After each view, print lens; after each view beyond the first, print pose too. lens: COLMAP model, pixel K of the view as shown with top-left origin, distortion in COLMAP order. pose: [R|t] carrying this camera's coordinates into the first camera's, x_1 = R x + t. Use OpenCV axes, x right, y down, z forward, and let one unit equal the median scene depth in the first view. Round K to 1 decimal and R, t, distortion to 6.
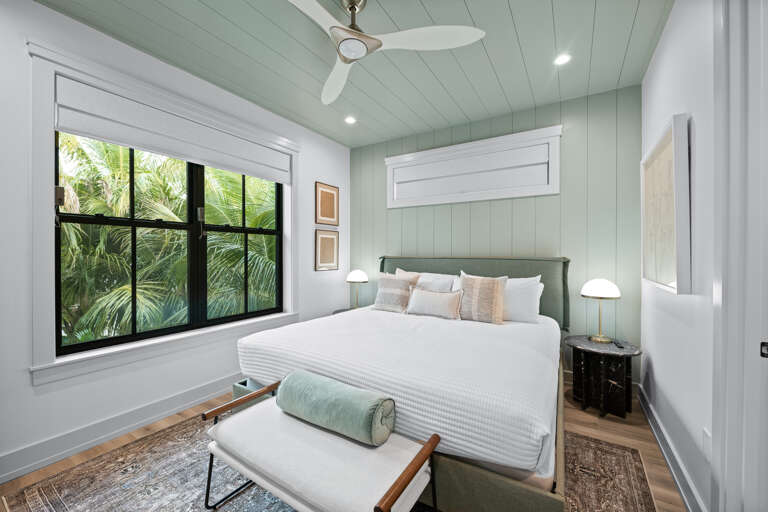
lens RADIAL K [[311.2, 0, 393.8], [0, 311.2, 254.3], [0, 0, 1]] dist [0.000264, -0.000068]
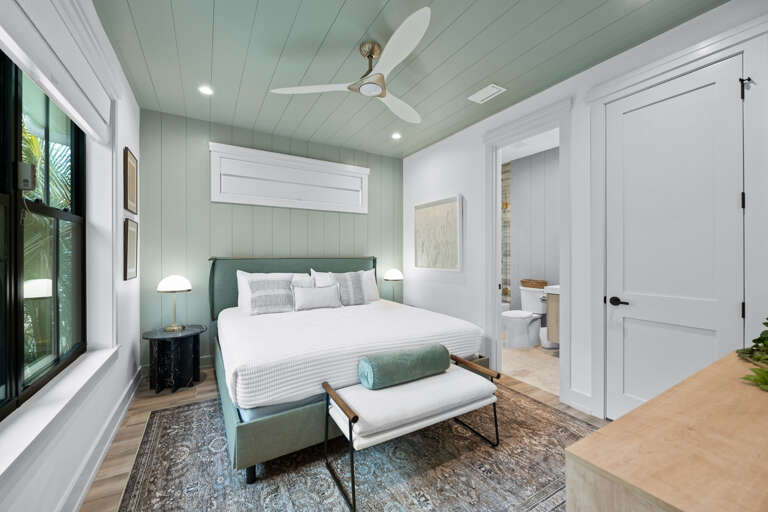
lens RADIAL K [[311.2, 0, 393.8], [0, 311.2, 254.3], [0, 0, 1]] dist [0.000264, -0.000068]
pose [[0.438428, -0.001662, 0.898765, -0.712099], [0.003925, 0.999992, -0.000065, -0.000870], [-0.898758, 0.003556, 0.438431, 0.220516]]
